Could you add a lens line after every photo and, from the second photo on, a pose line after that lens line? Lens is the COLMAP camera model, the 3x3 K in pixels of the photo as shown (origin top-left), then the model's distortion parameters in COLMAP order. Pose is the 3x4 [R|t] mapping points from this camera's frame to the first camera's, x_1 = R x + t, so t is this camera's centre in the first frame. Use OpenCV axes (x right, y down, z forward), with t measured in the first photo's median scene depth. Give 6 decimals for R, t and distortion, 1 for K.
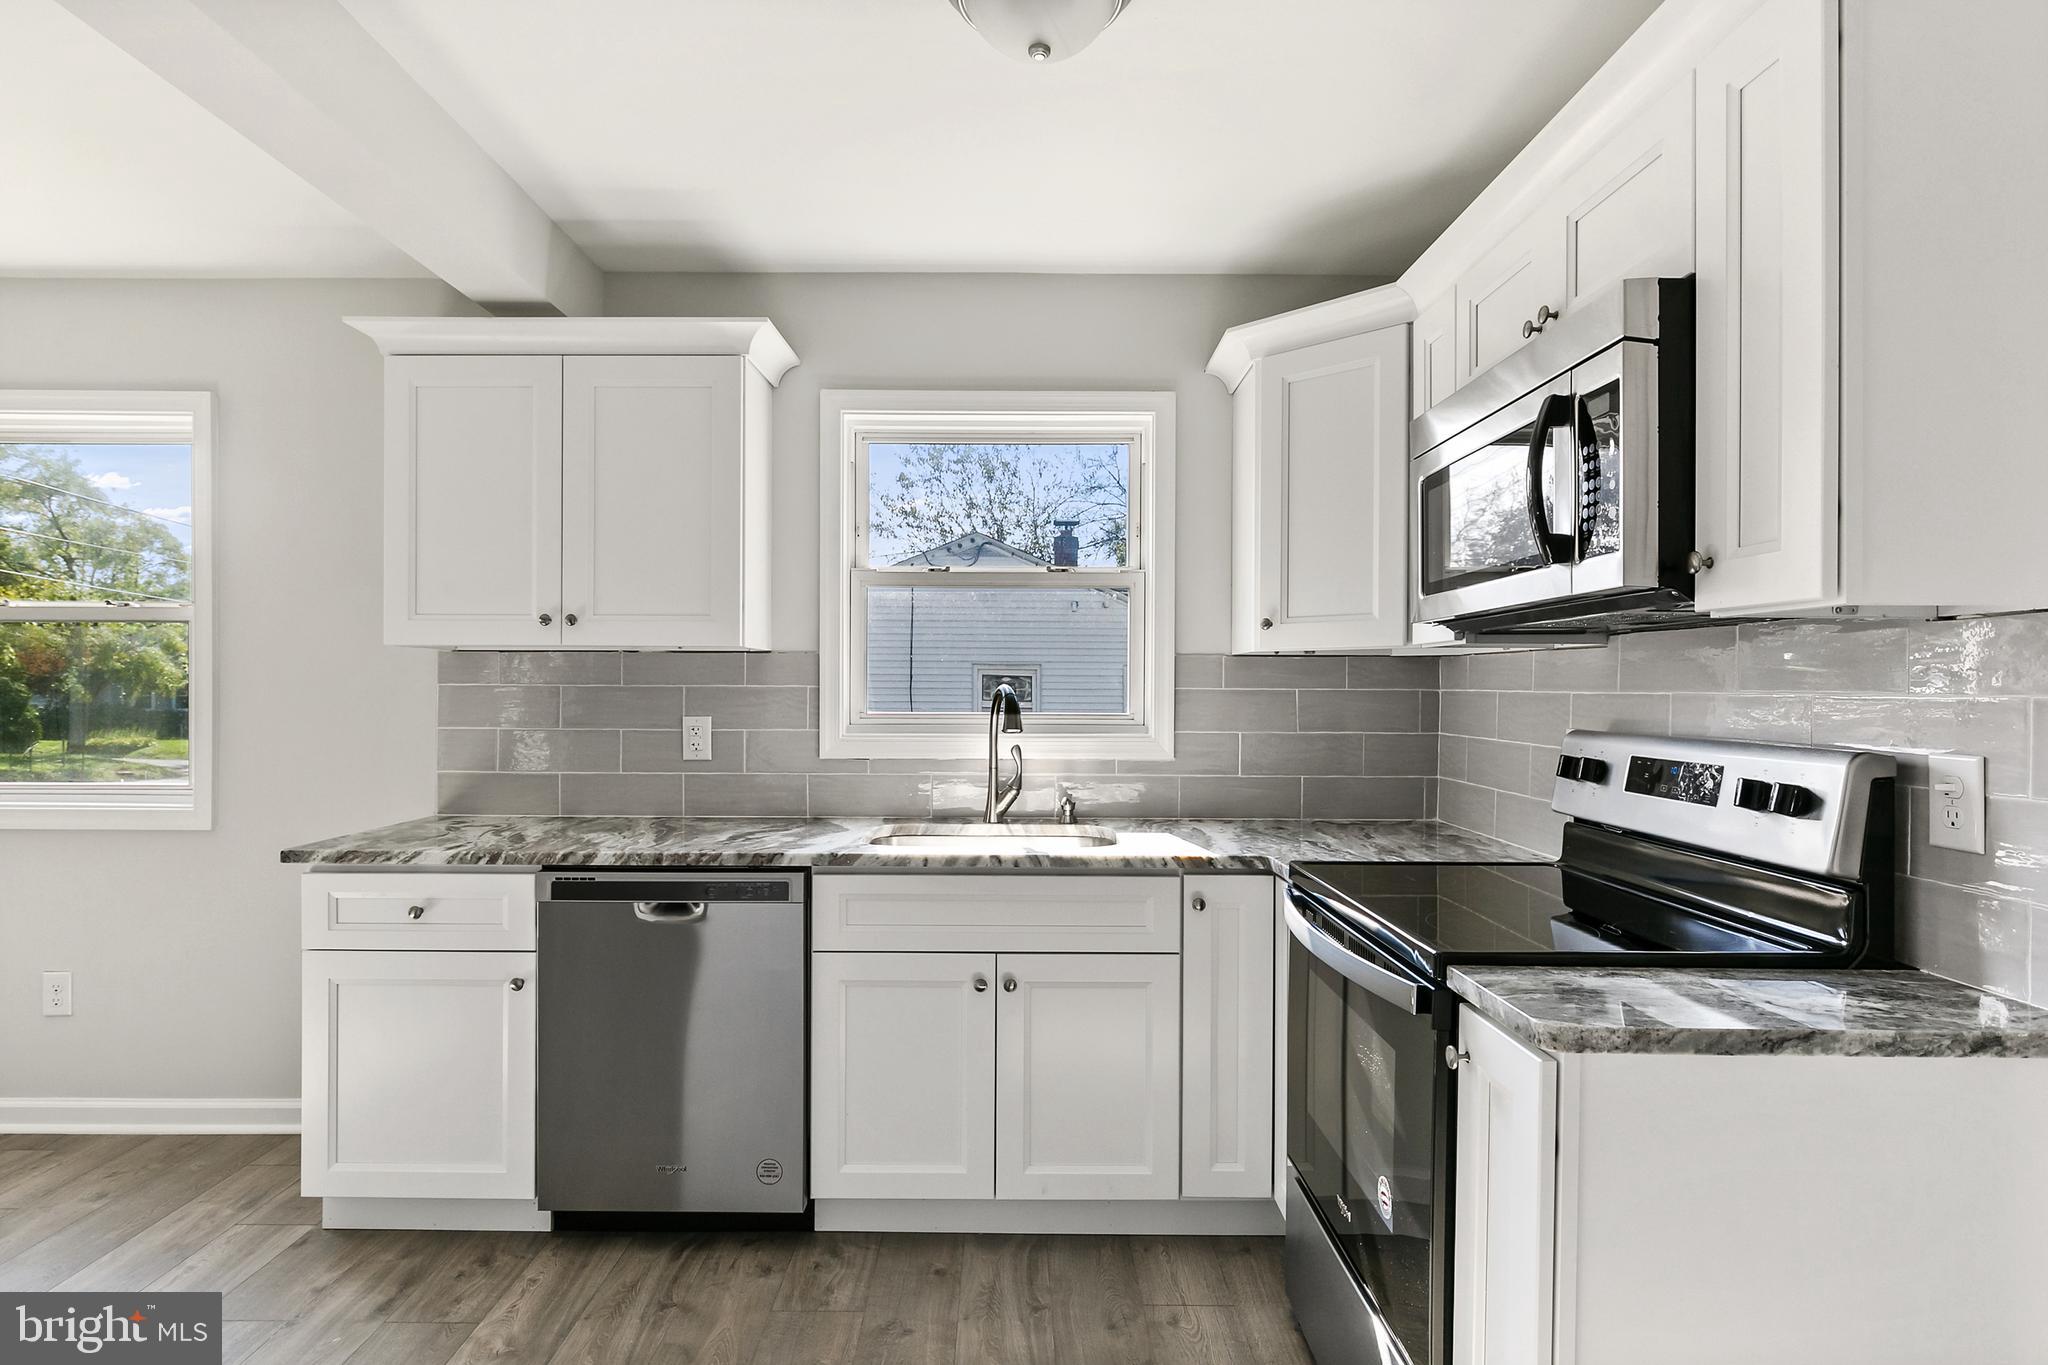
lens RADIAL K [[1084.4, 0, 1027.3], [0, 1084.4, 690.4], [0, 0, 1]] dist [-0.002469, 0.002790]
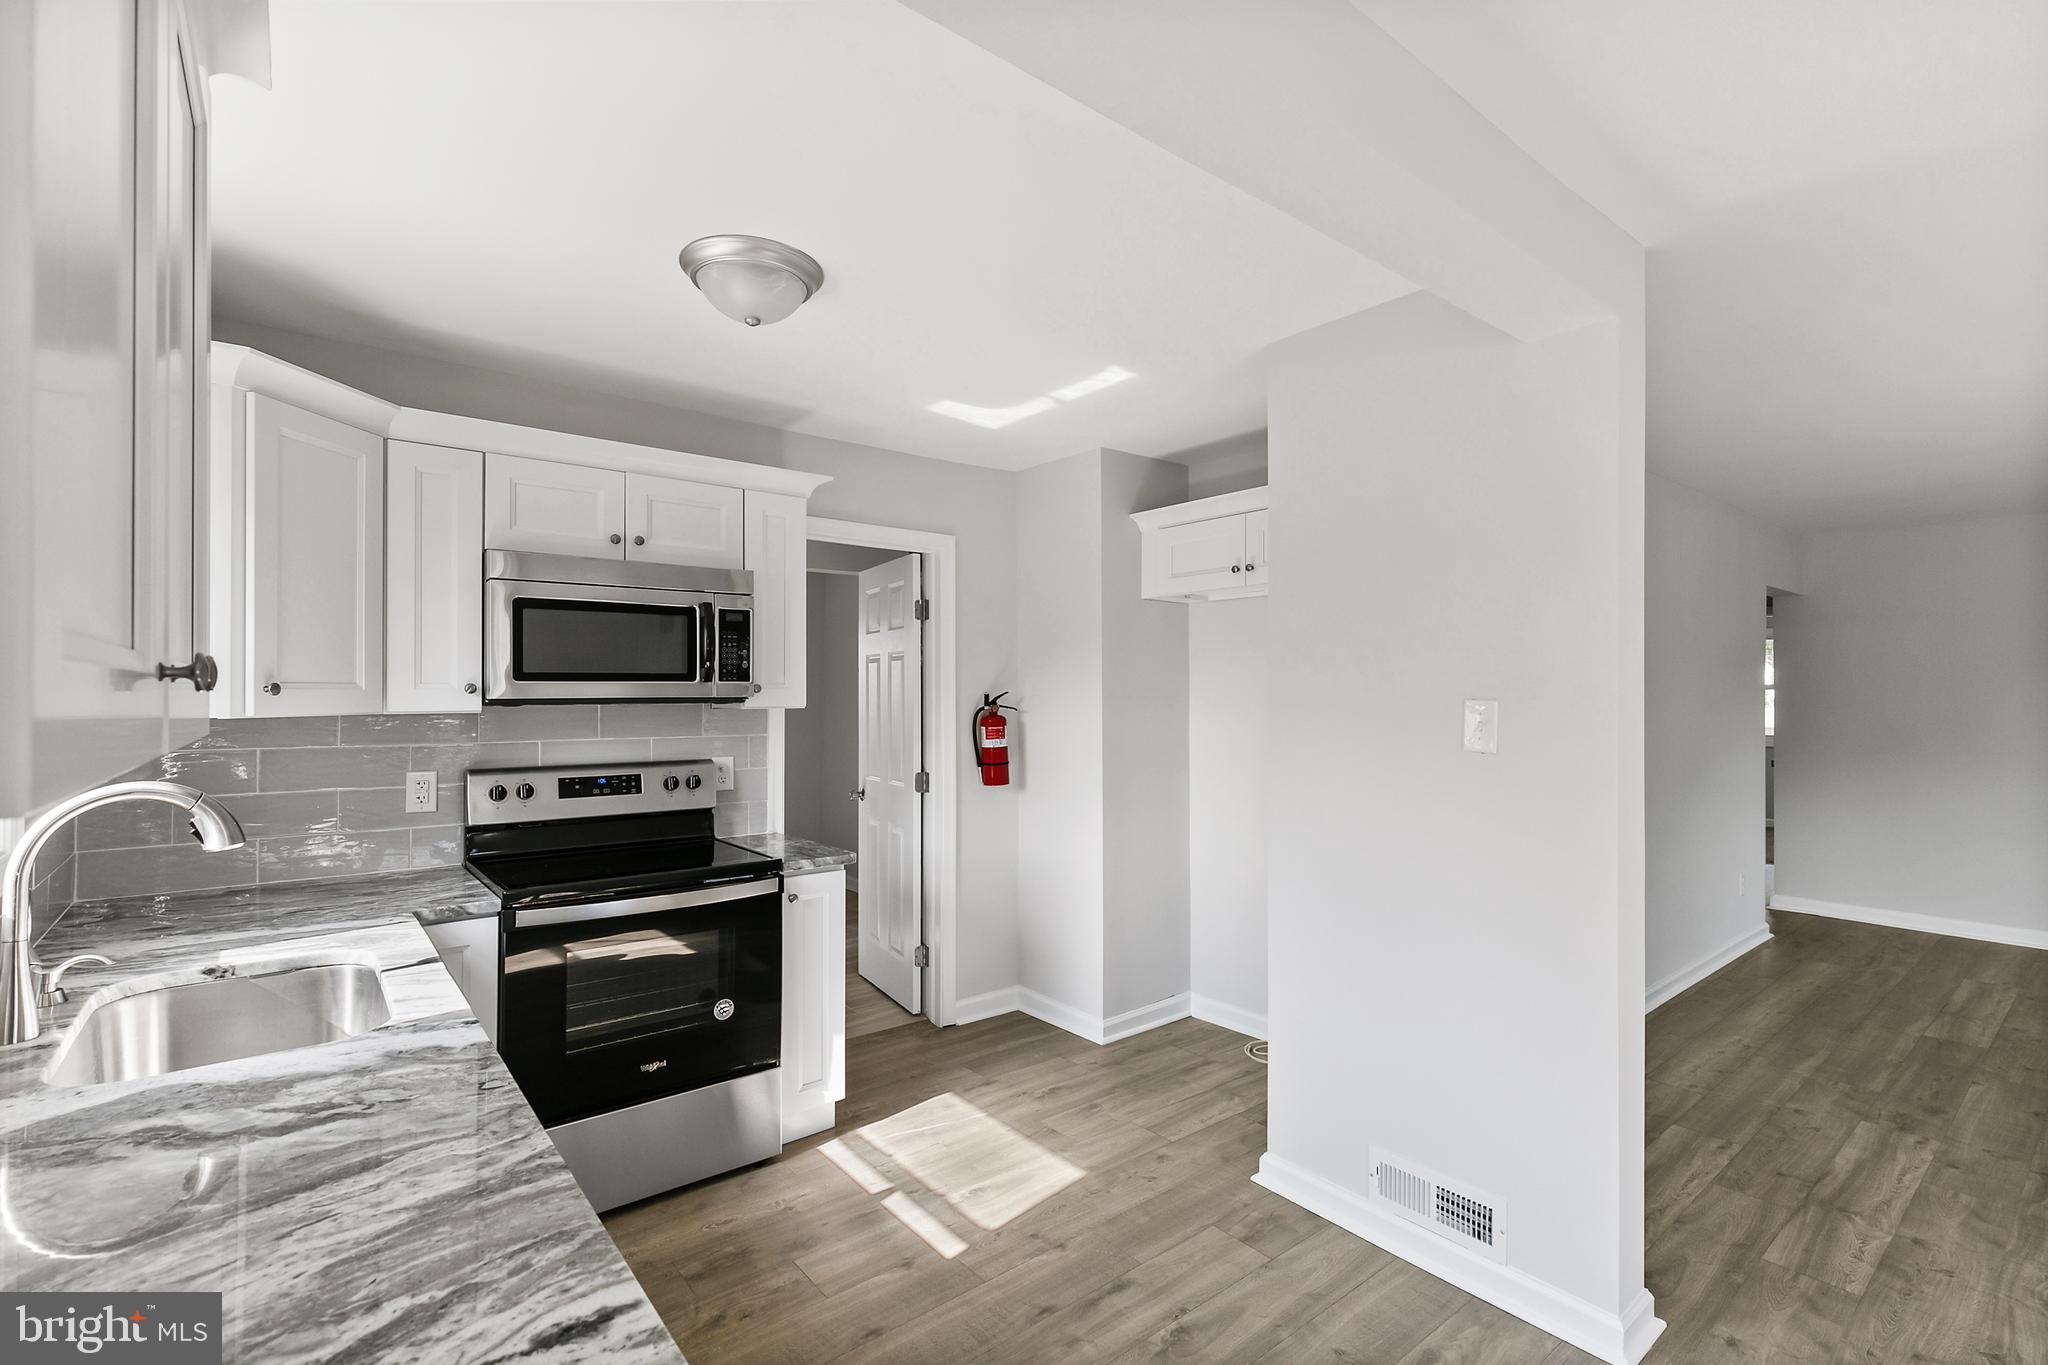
lens RADIAL K [[921.6, 0, 1023.2], [0, 921.6, 686.3], [0, 0, 1]] dist [0.005338, -0.003195]
pose [[-0.618161, 0.003341, 0.786045, -0.873387], [0.000777, 0.999993, -0.003639, -0.066613], [-0.786051, -0.001639, -0.618159, 1.087226]]
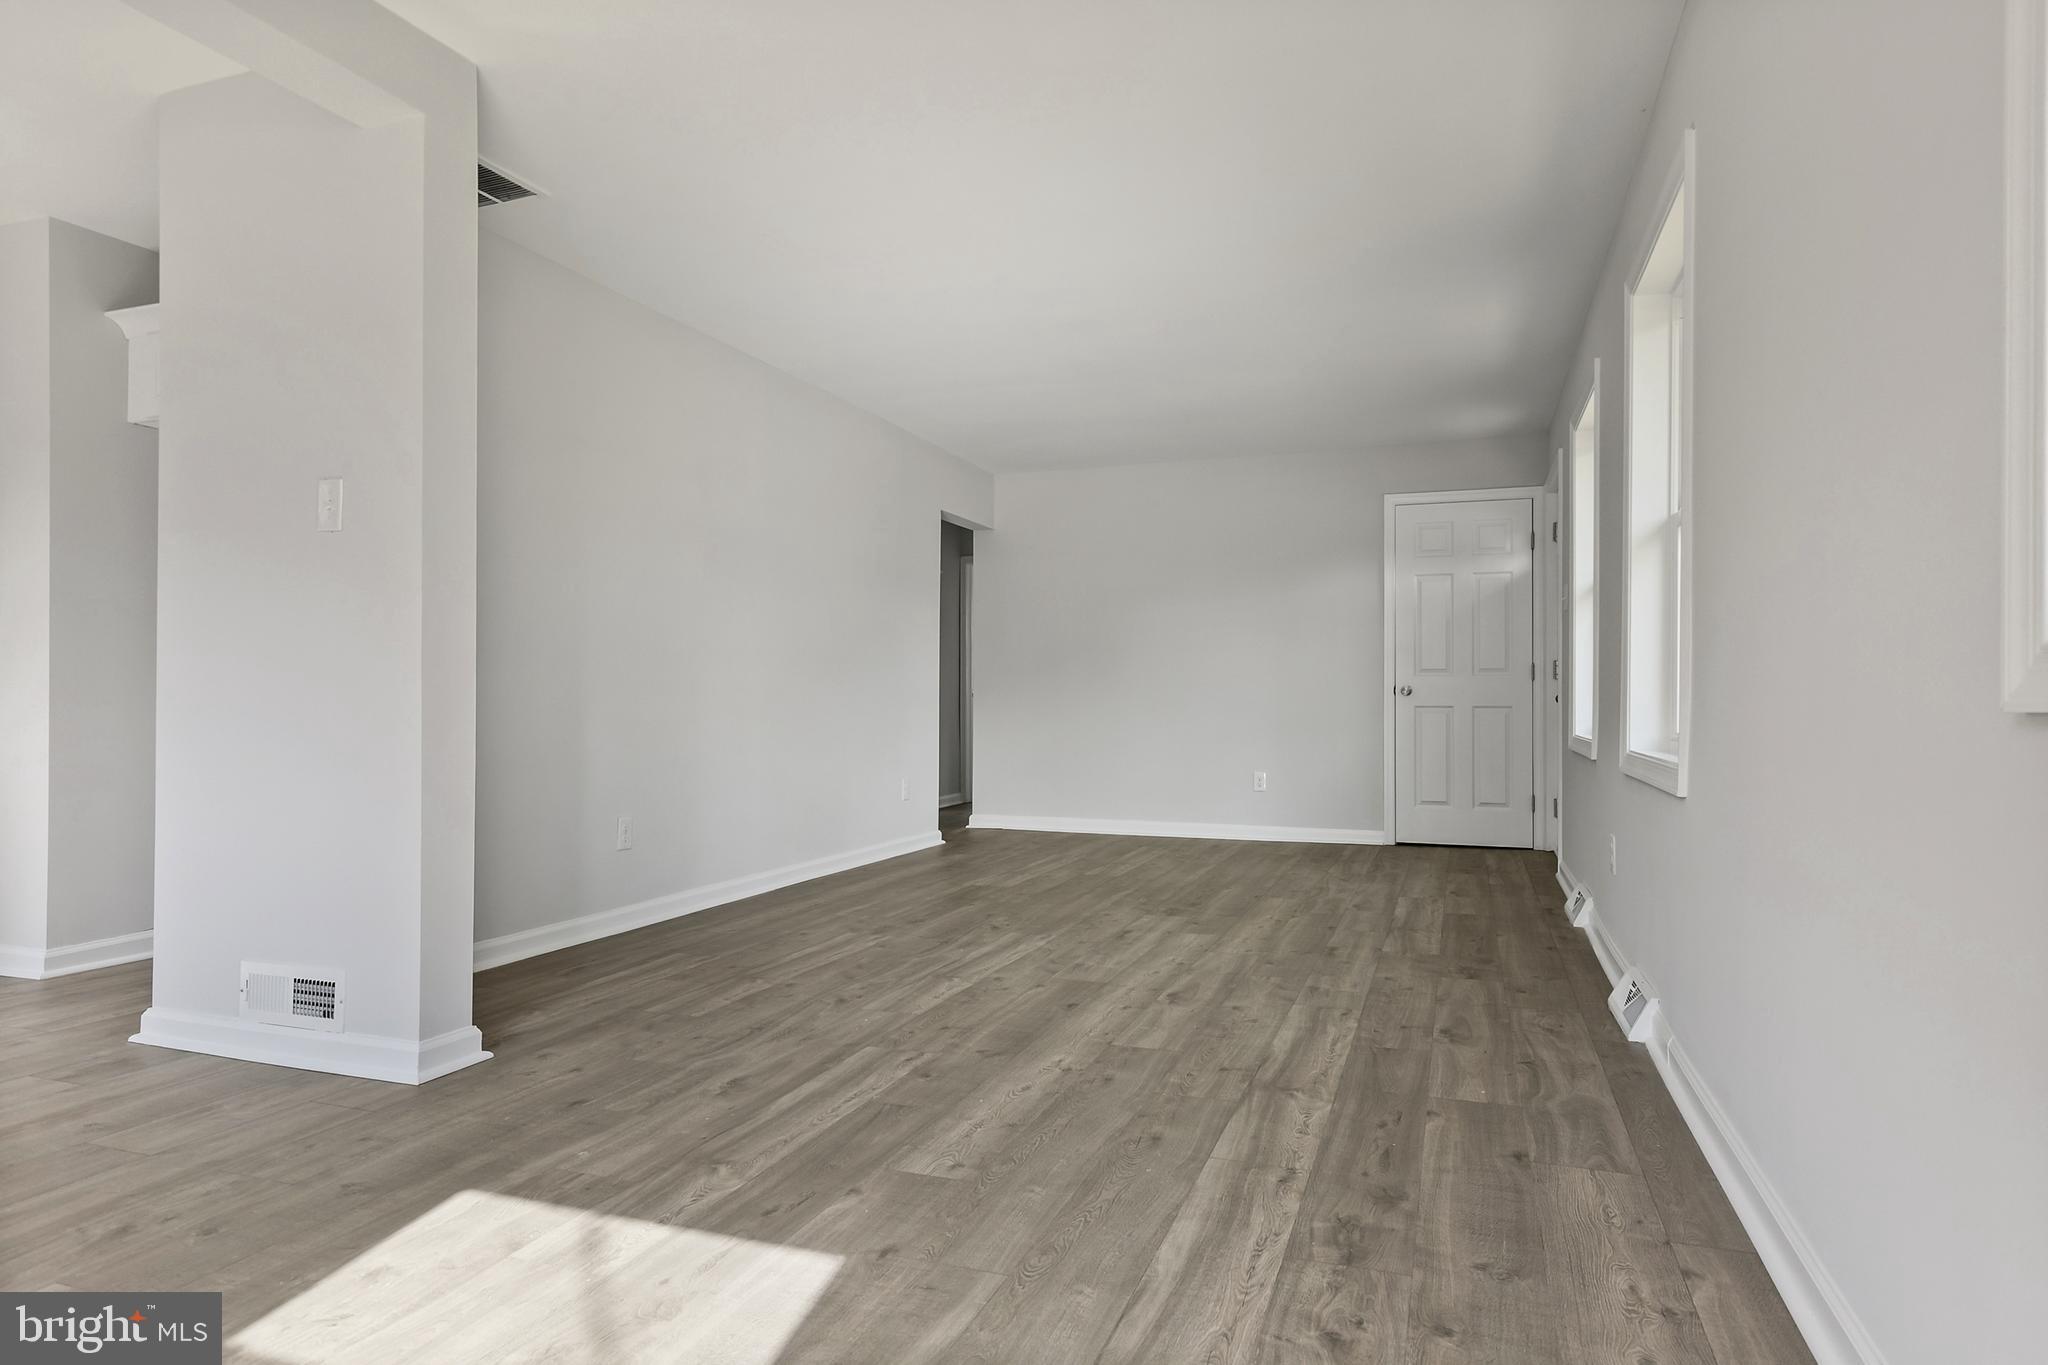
lens RADIAL K [[1179.7, 0, 1039.2], [0, 1179.7, 688.7], [0, 0, 1]] dist [0.013100, -0.004592]
pose [[-0.936004, -0.000700, 0.351990, -1.516812], [-0.002581, 0.999985, -0.004873, 0.154099], [-0.351981, -0.005470, -0.935991, 1.024509]]
